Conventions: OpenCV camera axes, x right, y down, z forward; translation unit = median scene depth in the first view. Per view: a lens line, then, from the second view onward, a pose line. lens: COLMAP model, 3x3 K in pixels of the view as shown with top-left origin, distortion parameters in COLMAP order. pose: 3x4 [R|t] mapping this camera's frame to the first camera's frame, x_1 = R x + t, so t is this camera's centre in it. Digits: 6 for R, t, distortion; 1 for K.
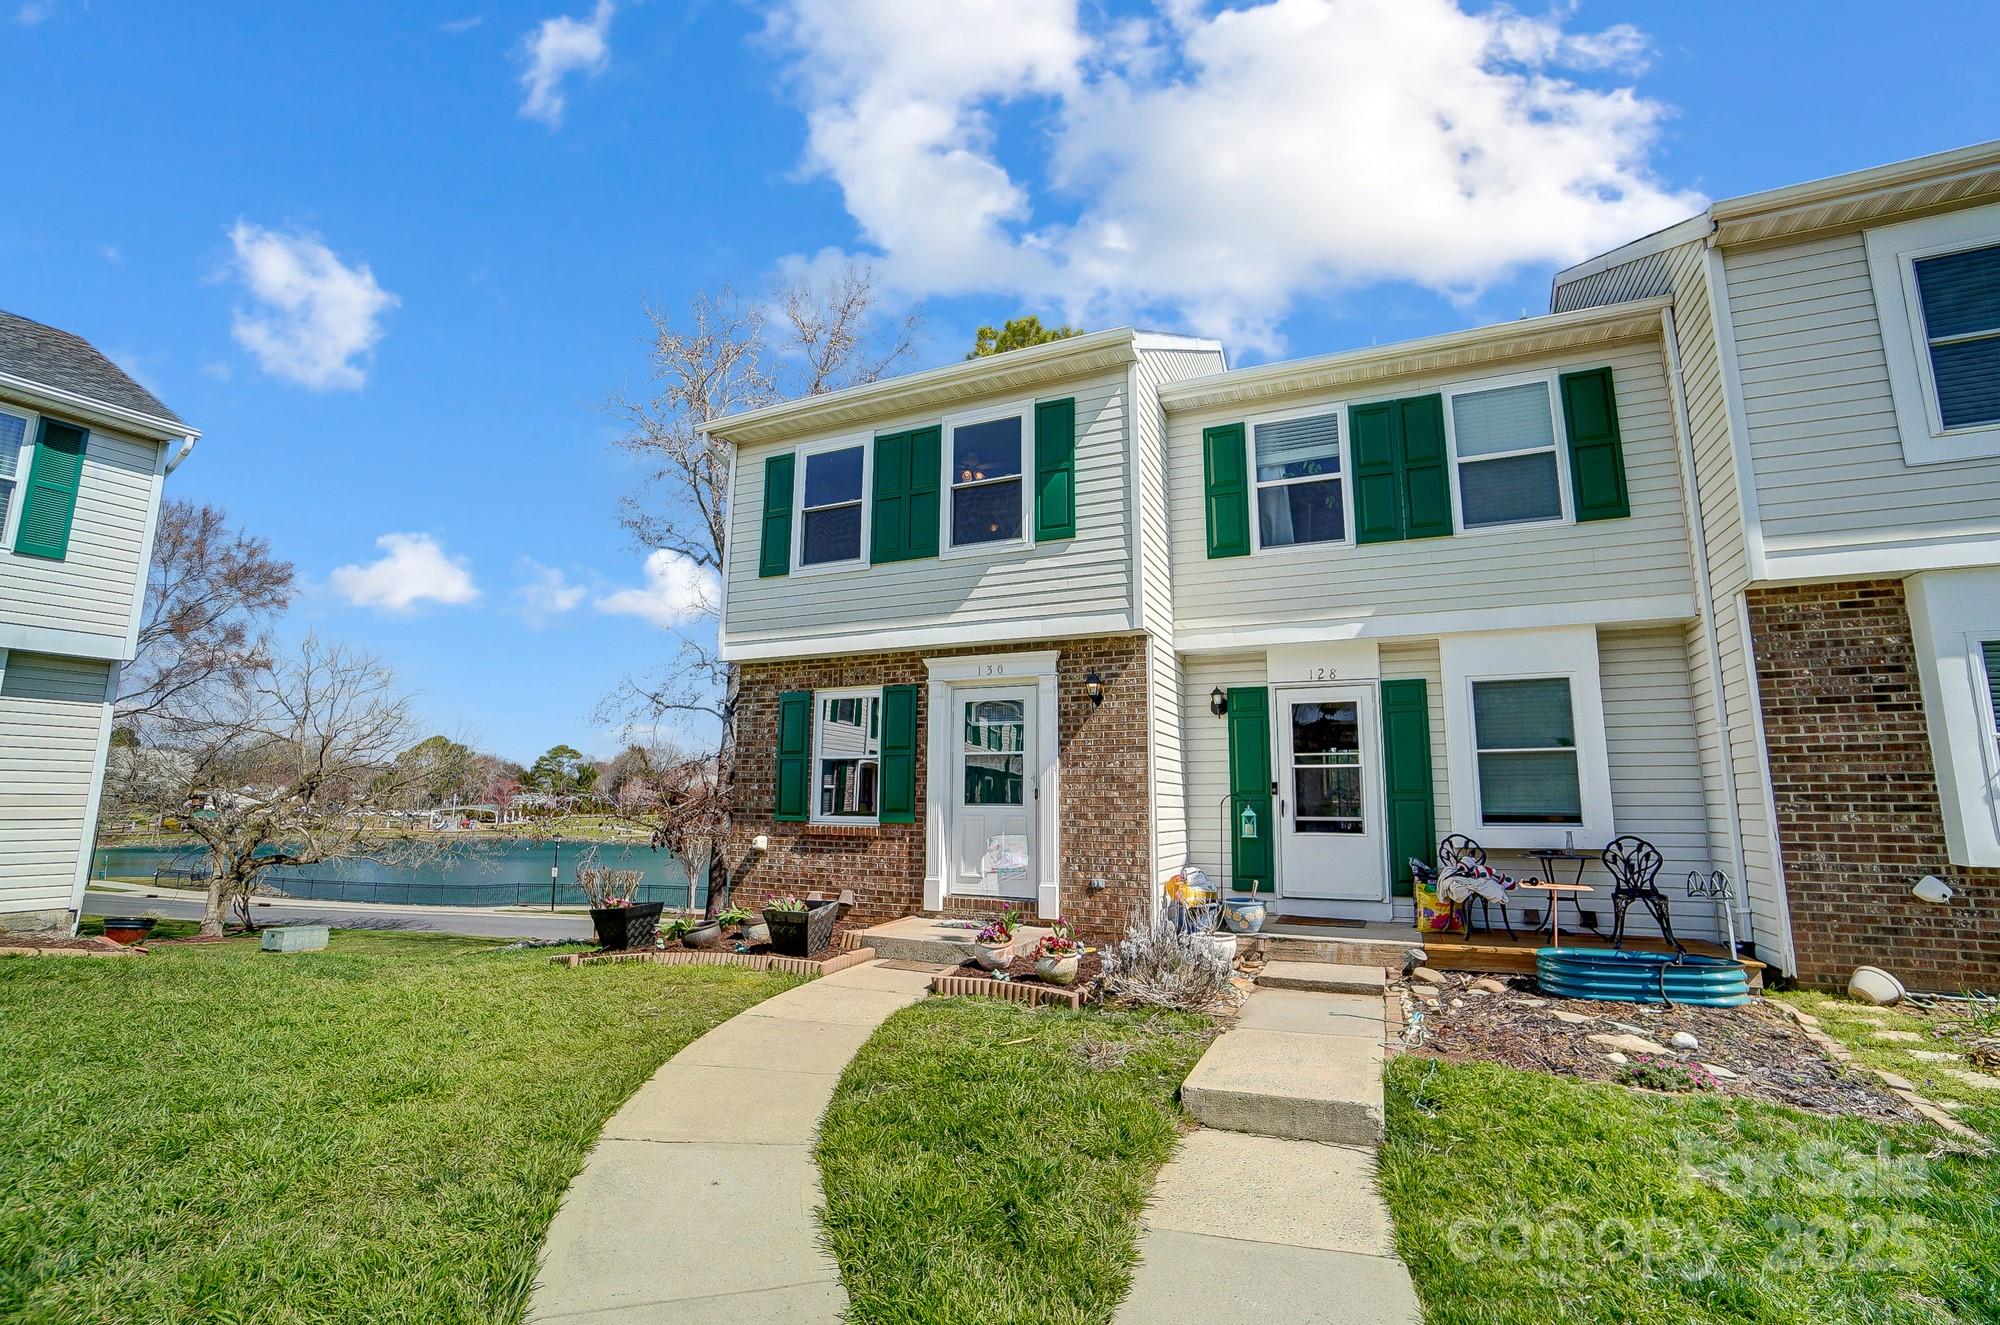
lens RADIAL K [[882.9, 0, 987.1], [0, 882.9, 655.6], [0, 0, 1]] dist [-0.048112, 0.015308]
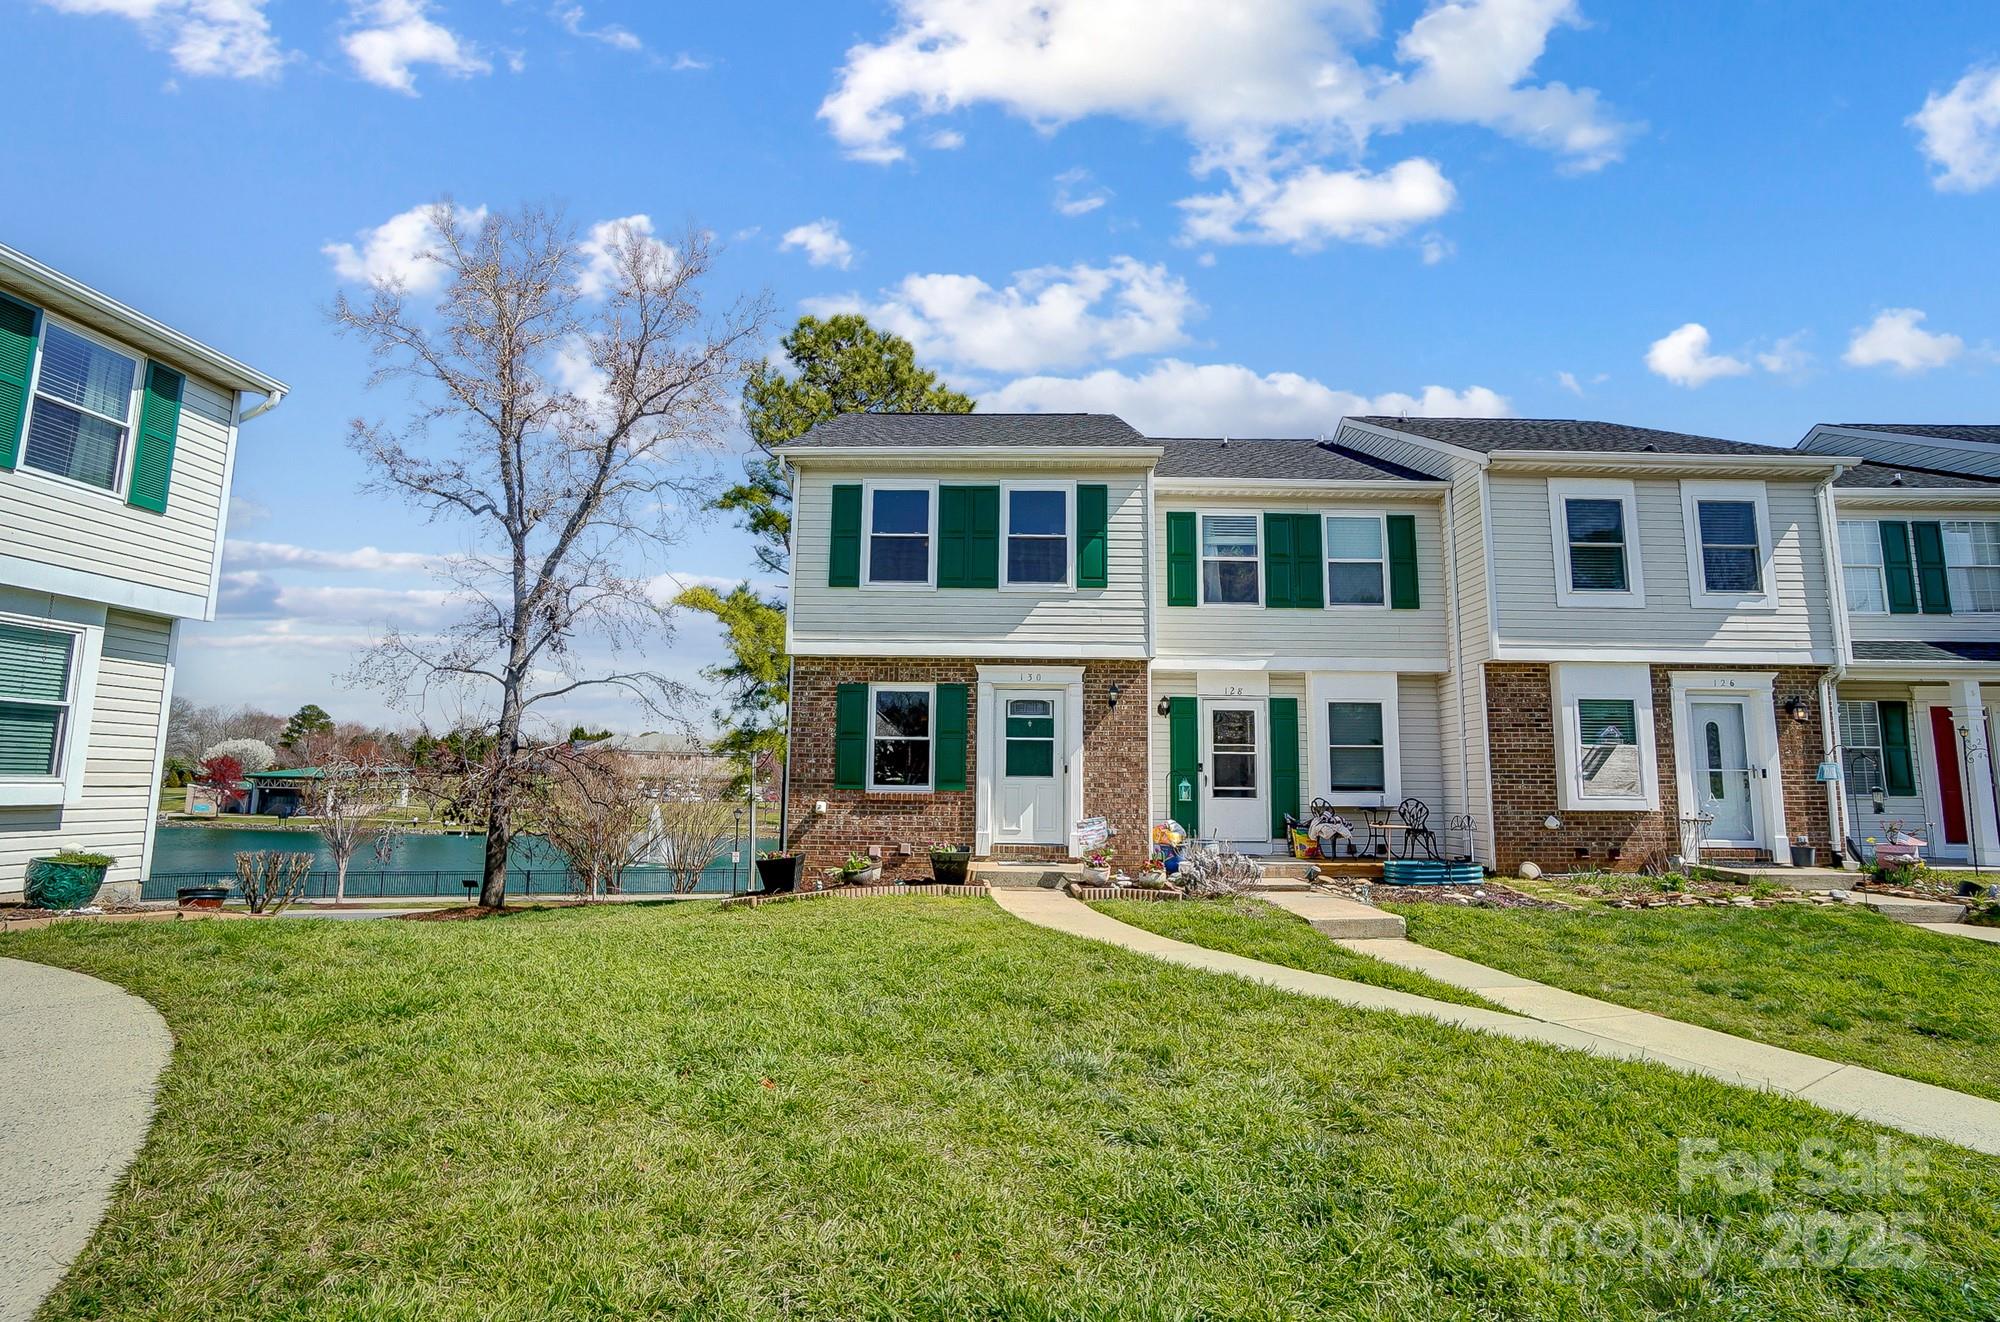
lens RADIAL K [[882.9, 0, 1043.3], [0, 882.9, 662.0], [0, 0, 1]] dist [-0.048112, 0.015308]
pose [[0.916686, 0.058374, 0.395322, -0.526855], [-0.071262, 0.997296, 0.017983, -0.033272], [-0.393203, -0.044656, 0.918367, -0.248265]]
